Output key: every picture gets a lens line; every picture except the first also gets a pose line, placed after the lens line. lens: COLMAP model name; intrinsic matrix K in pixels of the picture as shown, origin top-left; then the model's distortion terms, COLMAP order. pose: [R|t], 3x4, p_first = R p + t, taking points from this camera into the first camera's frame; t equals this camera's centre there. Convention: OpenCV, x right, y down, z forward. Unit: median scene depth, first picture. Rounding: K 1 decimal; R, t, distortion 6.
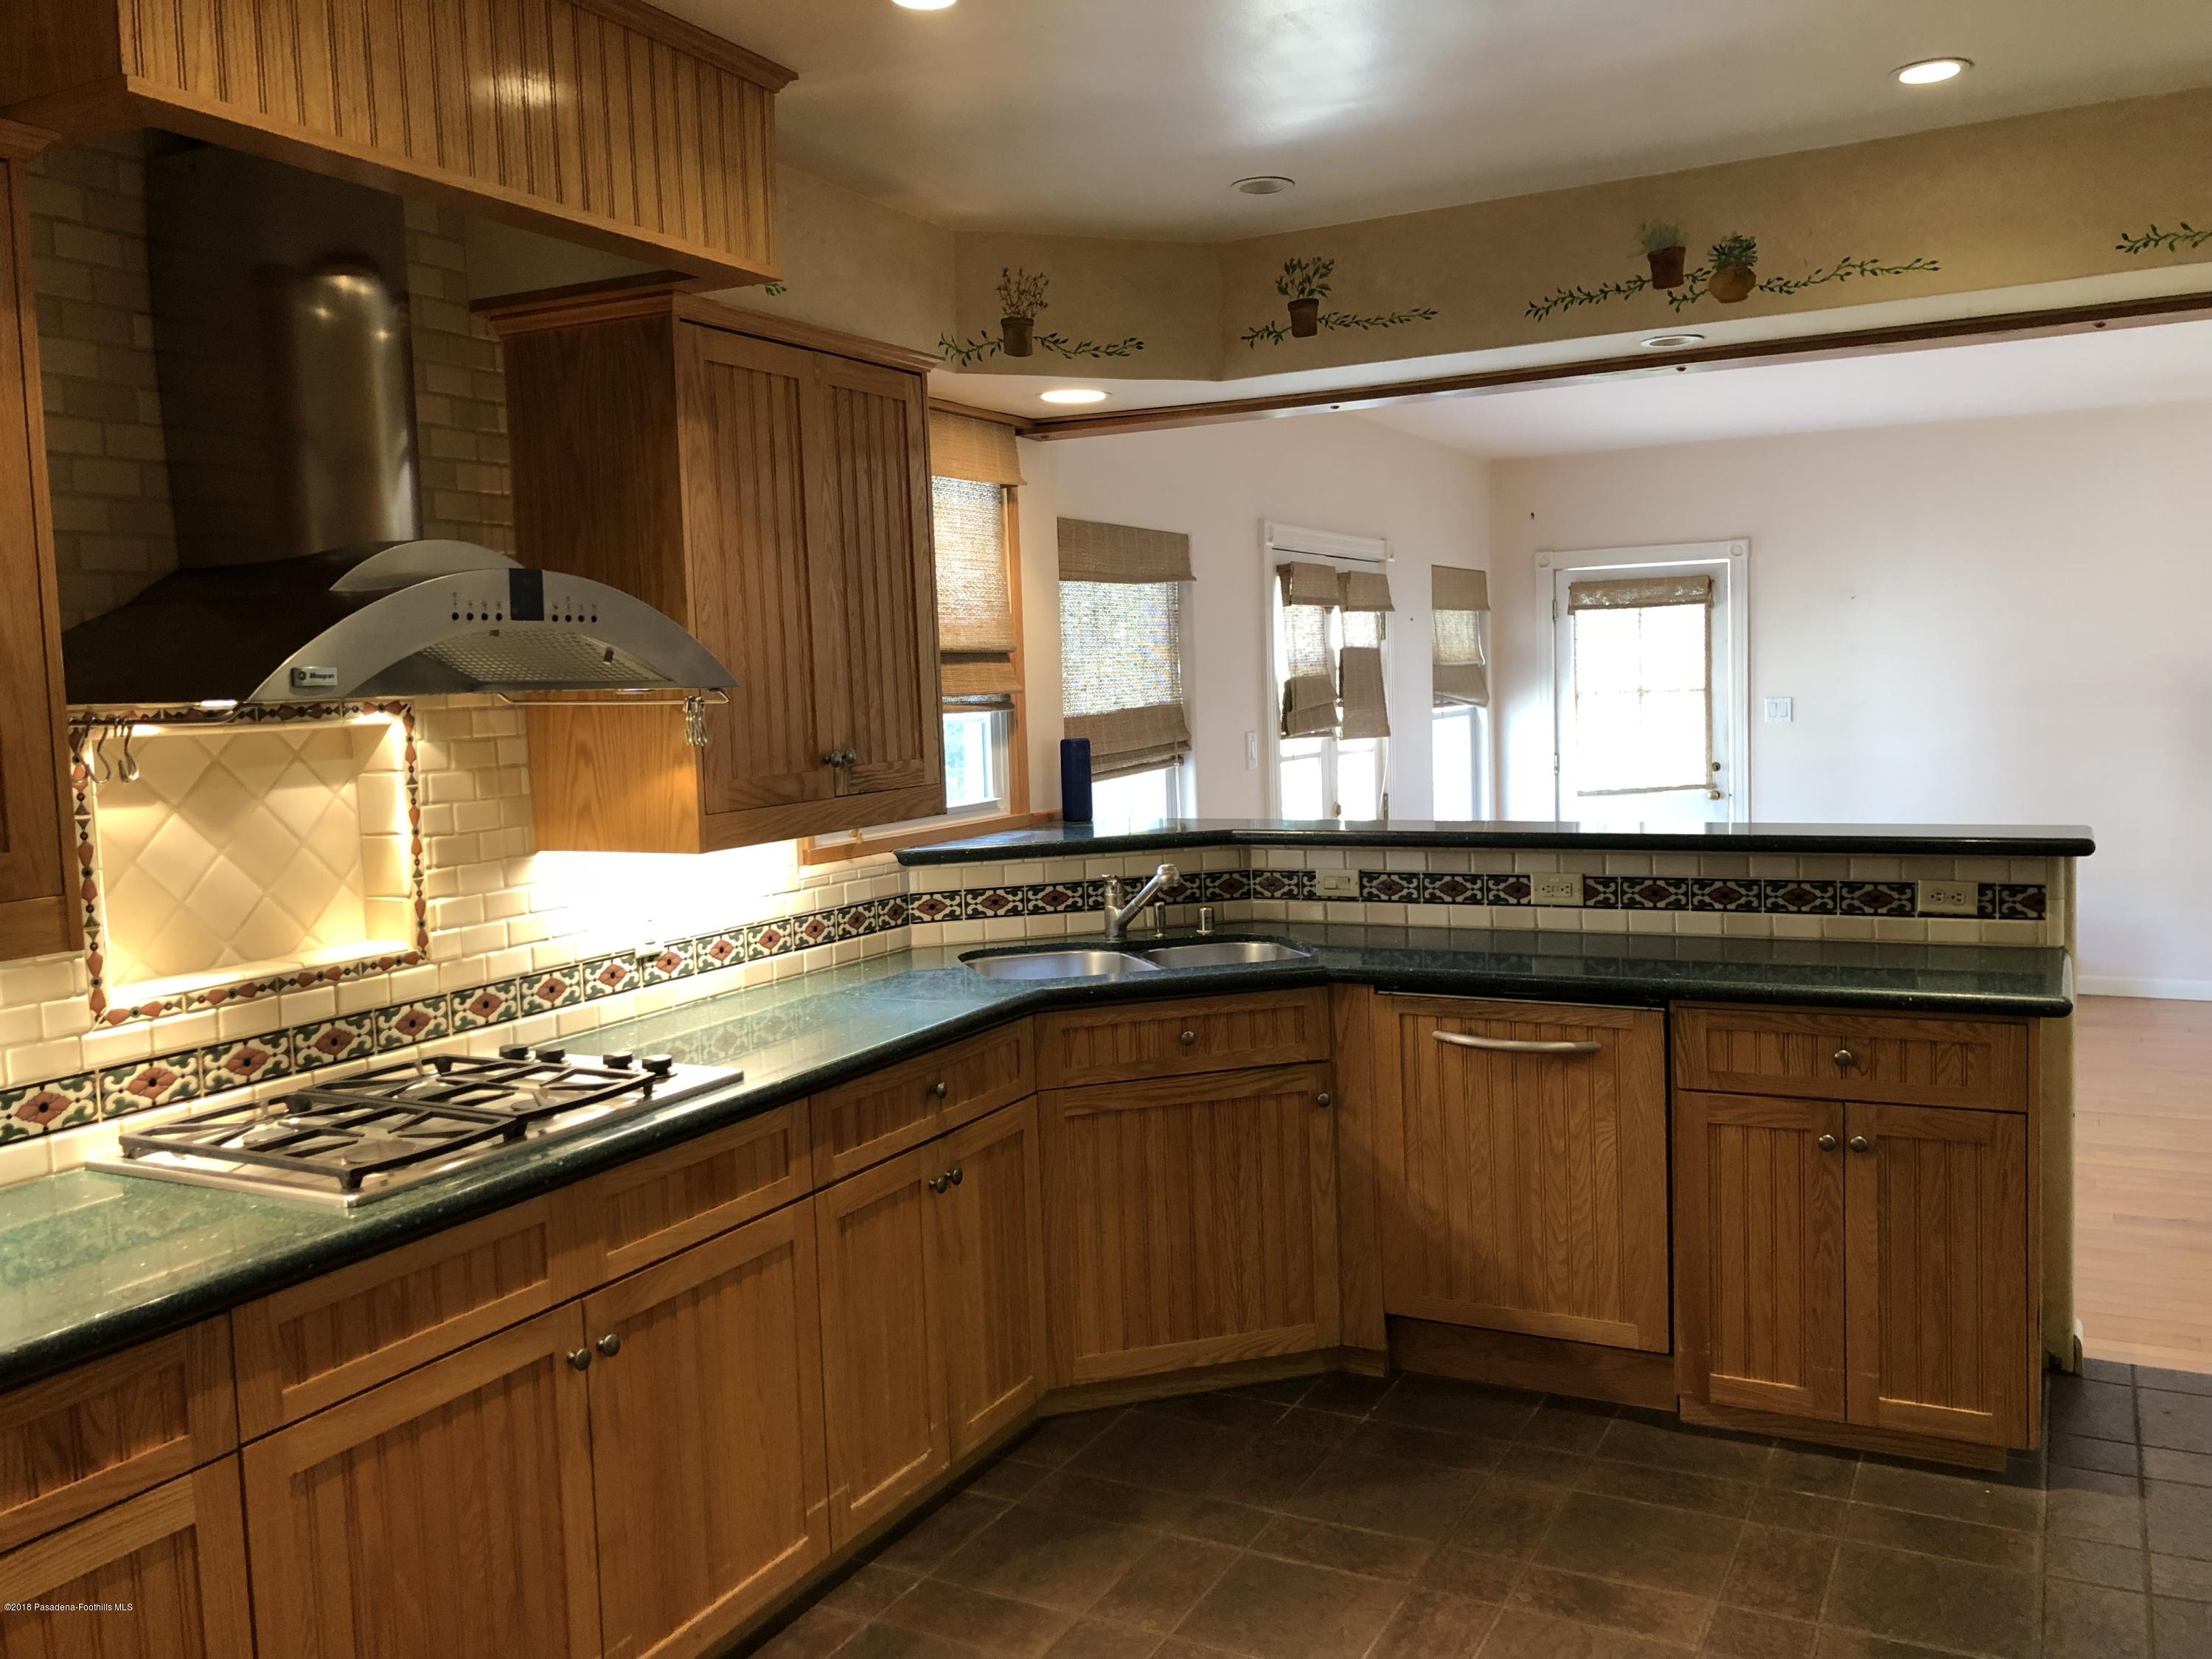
lens RADIAL K [[1784.8, 0, 1100.8], [0, 1784.8, 785.2], [0, 0, 1]] dist [0.008012, -0.000655]
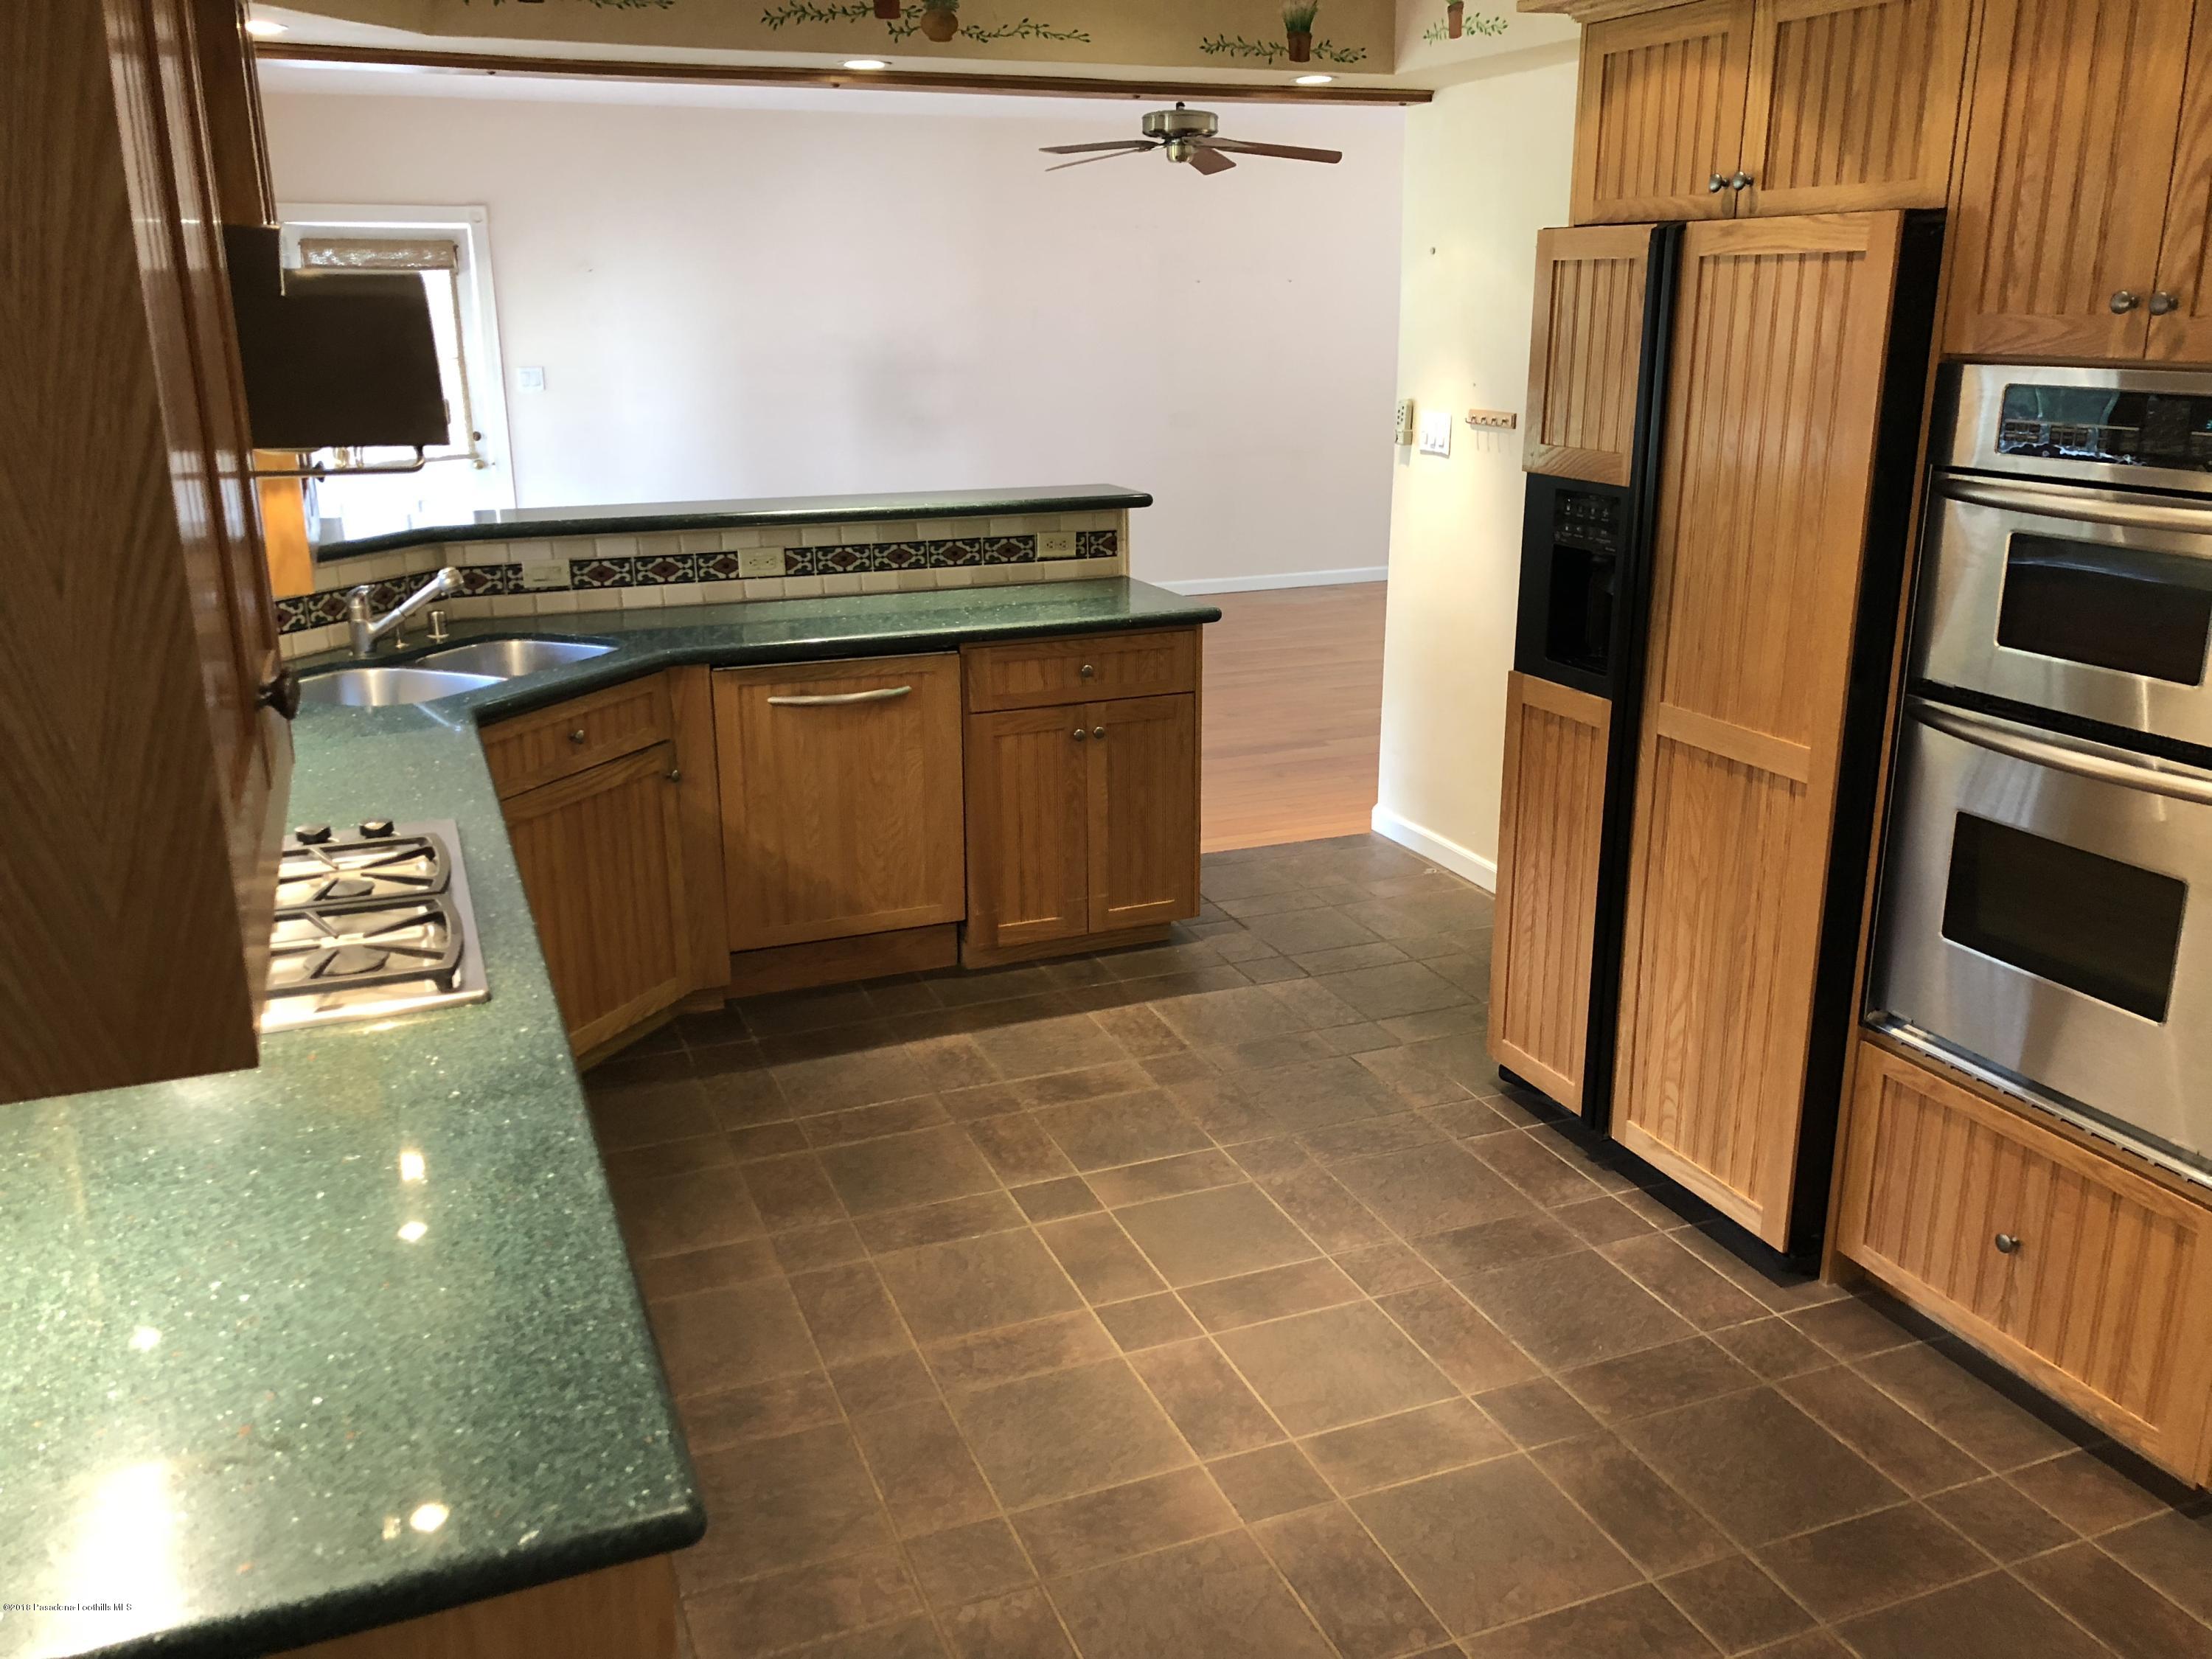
lens RADIAL K [[1776.6, 0, 1125.6], [0, 1776.6, 816.7], [0, 0, 1]] dist [-0.003248, 0.002193]
pose [[0.632570, -0.184713, 0.752154, -0.506393], [0.023773, 0.975318, 0.219523, -0.027400], [-0.774138, -0.120983, 0.621348, 0.120434]]
